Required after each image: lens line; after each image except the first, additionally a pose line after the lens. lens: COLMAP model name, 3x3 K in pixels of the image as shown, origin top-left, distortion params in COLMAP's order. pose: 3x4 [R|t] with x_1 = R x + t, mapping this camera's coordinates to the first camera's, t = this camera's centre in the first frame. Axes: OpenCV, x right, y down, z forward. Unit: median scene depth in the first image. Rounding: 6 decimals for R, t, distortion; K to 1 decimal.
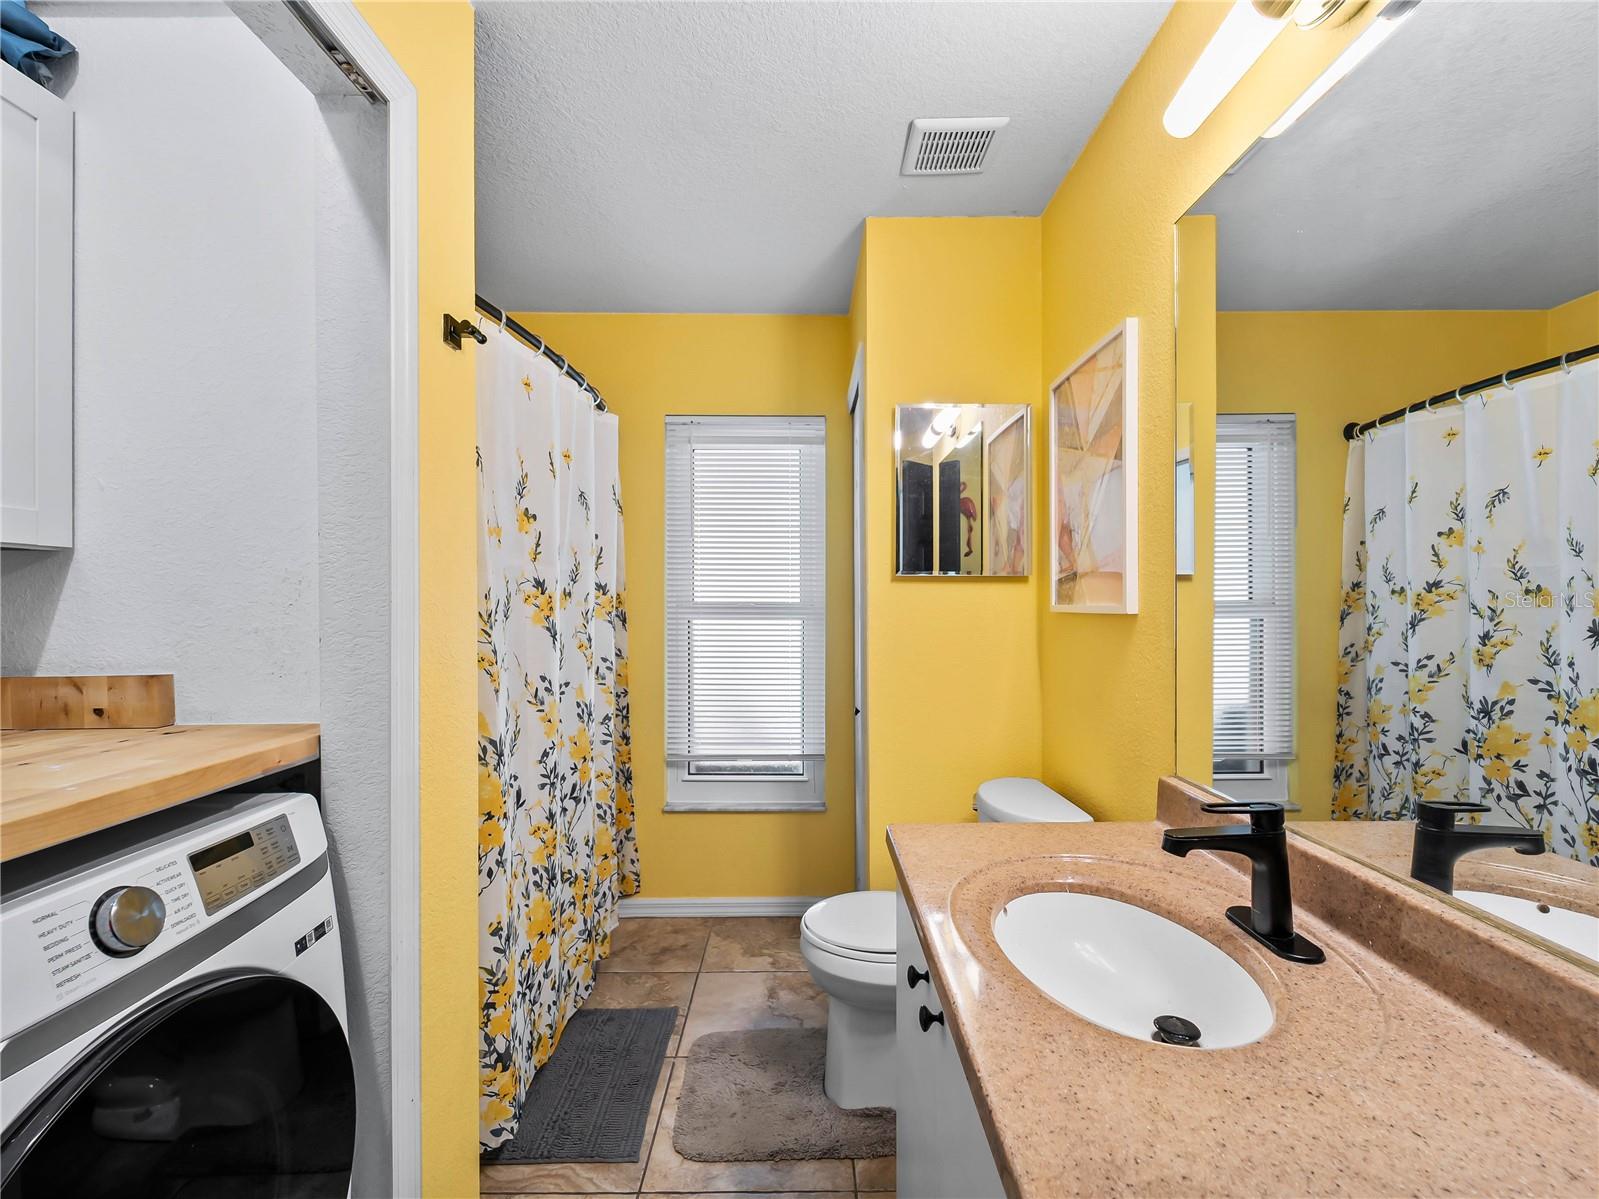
lens RADIAL K [[725.3, 0, 804.1], [0, 725.3, 605.8], [0, 0, 1]] dist [-0.002569, -0.000321]
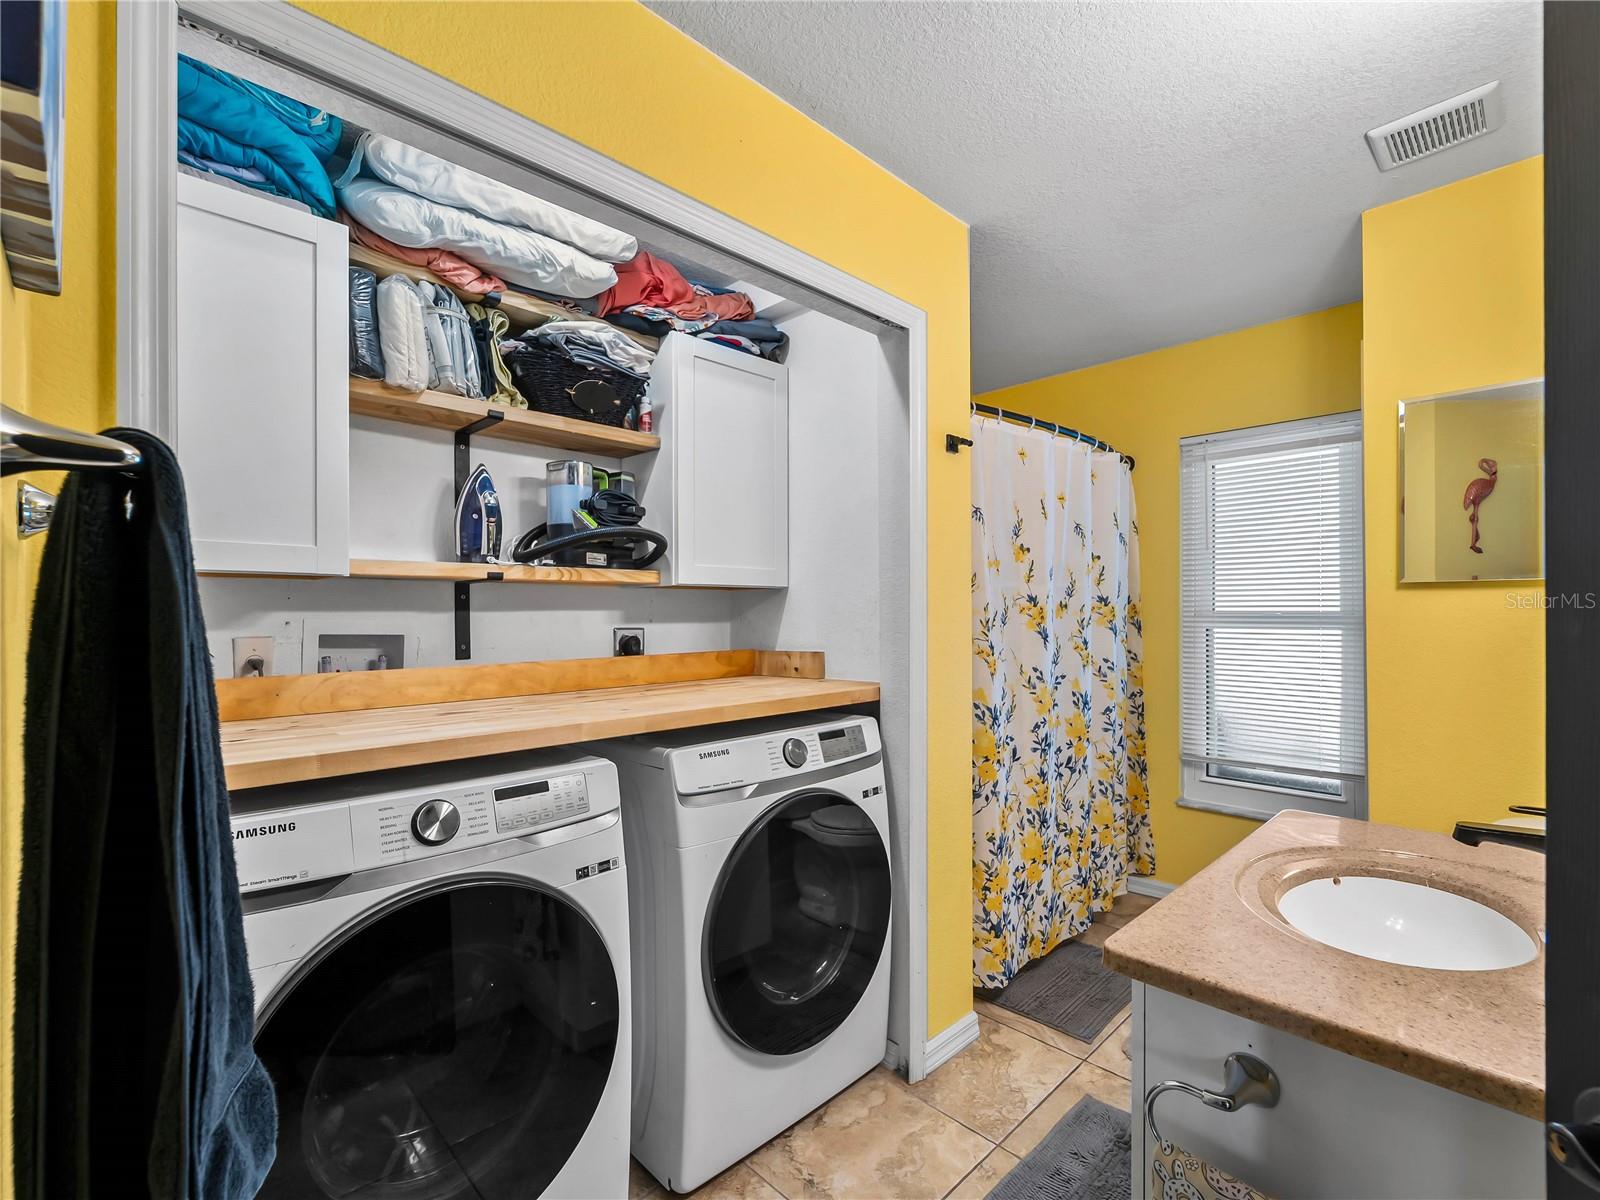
lens RADIAL K [[730.8, 0, 803.6], [0, 730.8, 608.8], [0, 0, 1]] dist [-0.001987, -0.000684]
pose [[0.696741, -0.005993, -0.717298, 0.299286], [0.000180, 0.999967, -0.008180, -0.000915], [0.717323, 0.005571, 0.696719, -0.239737]]
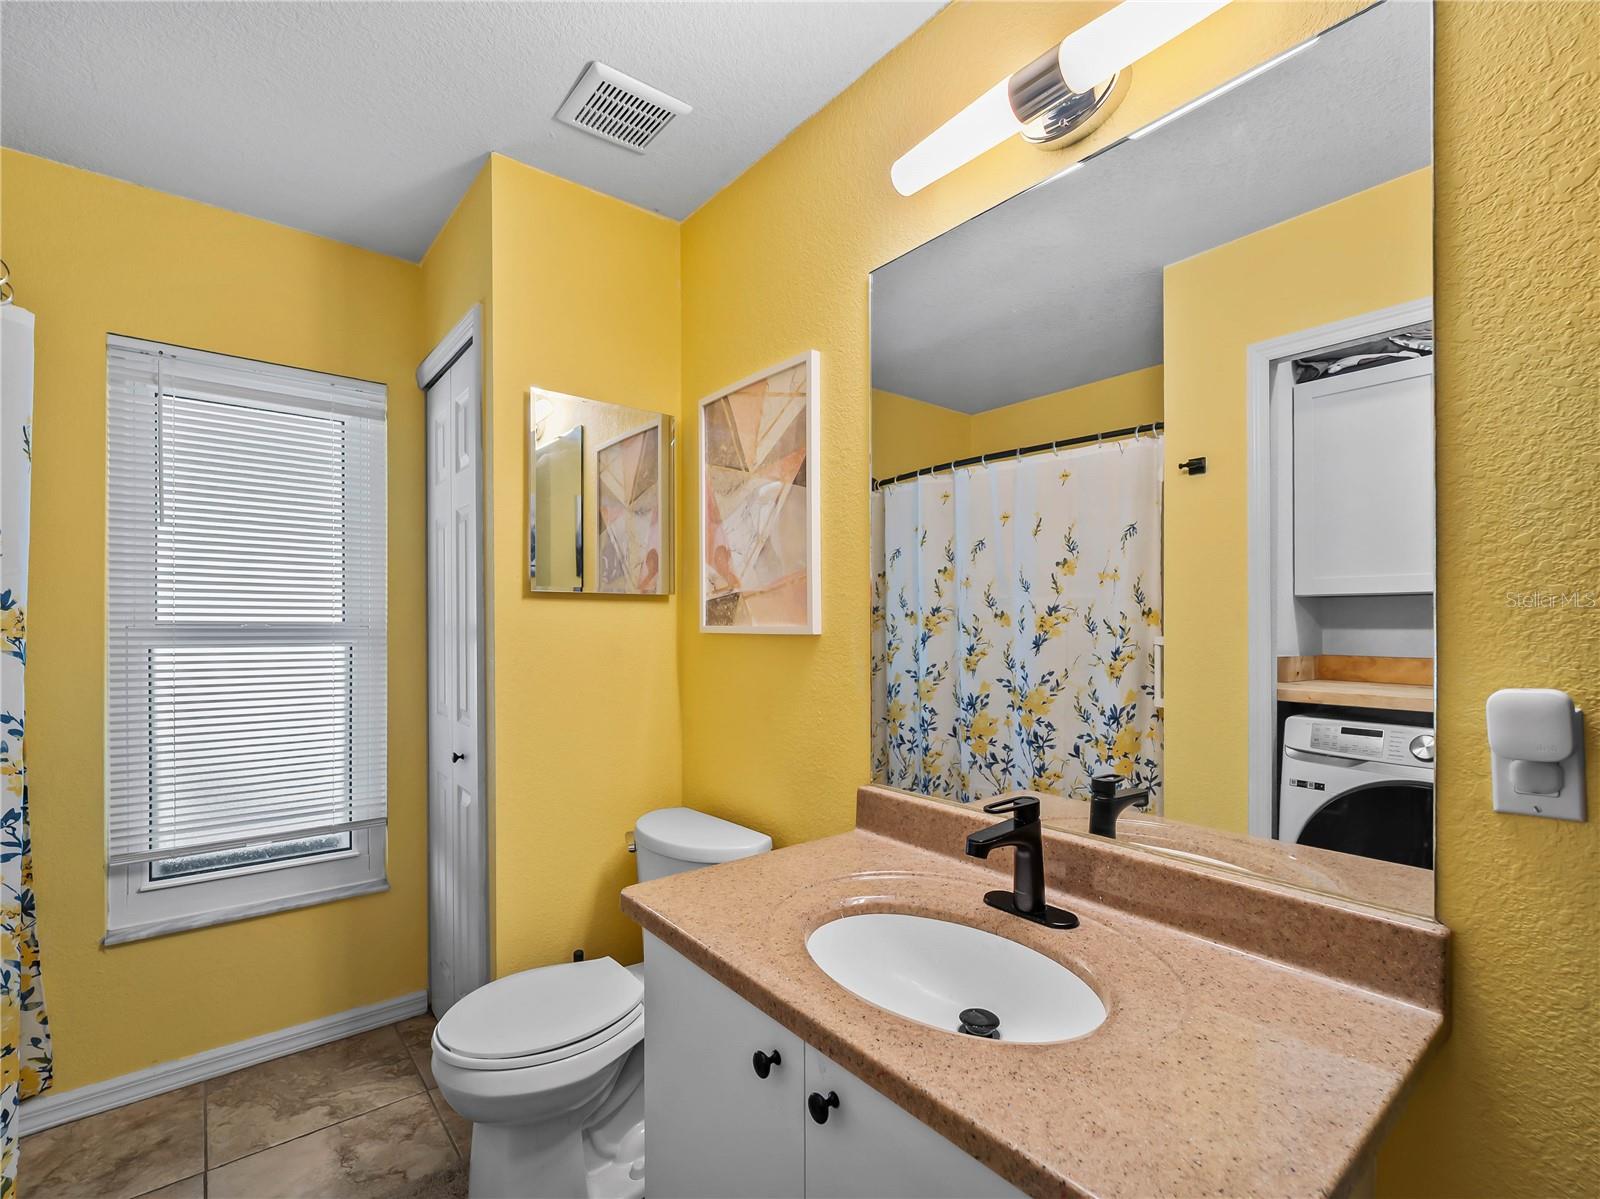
lens RADIAL K [[732.5, 0, 796.7], [0, 732.5, 623.3], [0, 0, 1]] dist [-0.001544, -0.000765]
pose [[0.775439, 0.000870, 0.631422, -0.188722], [0.001267, 0.999995, -0.002933, -0.001230], [-0.631421, 0.003074, 0.775434, 0.160394]]
